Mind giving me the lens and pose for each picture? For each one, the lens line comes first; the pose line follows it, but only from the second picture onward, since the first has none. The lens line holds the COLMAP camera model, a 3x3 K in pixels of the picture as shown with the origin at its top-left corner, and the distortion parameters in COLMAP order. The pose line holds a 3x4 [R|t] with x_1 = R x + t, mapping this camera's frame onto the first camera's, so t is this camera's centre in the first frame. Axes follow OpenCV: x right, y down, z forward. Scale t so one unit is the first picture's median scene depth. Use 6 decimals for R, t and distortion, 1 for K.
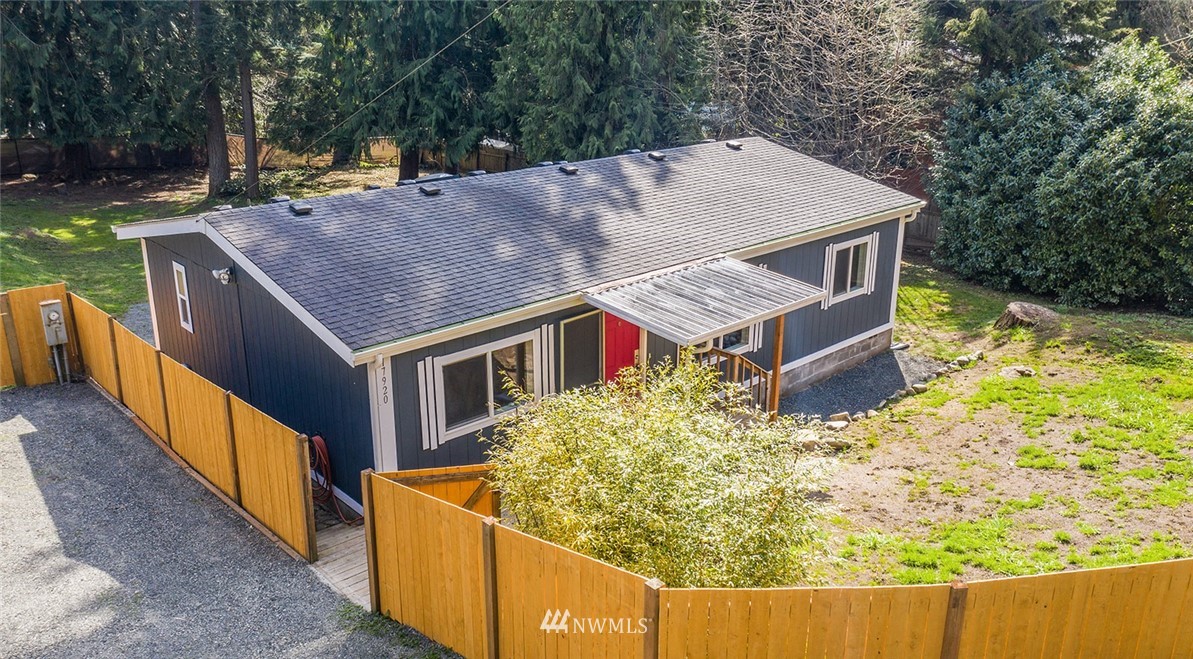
lens RADIAL K [[943.7, 0, 596.5], [0, 943.7, 329.5], [0, 0, 1]] dist [-0.002295, -0.004945]
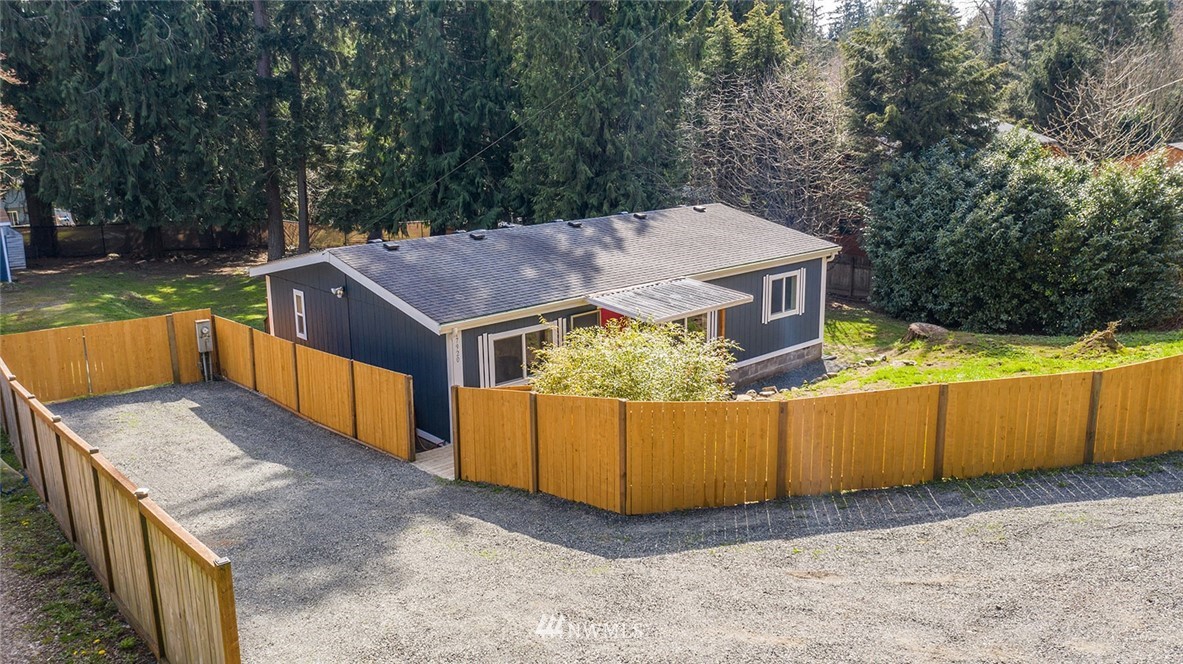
lens RADIAL K [[930.7, 0, 591.5], [0, 930.7, 332.0], [0, 0, 1]] dist [-0.001736, -0.006005]
pose [[0.999881, -0.012168, -0.009495, 0.004424], [0.011231, 0.995588, -0.093158, 0.087599], [0.010587, 0.093041, 0.995606, -0.257440]]
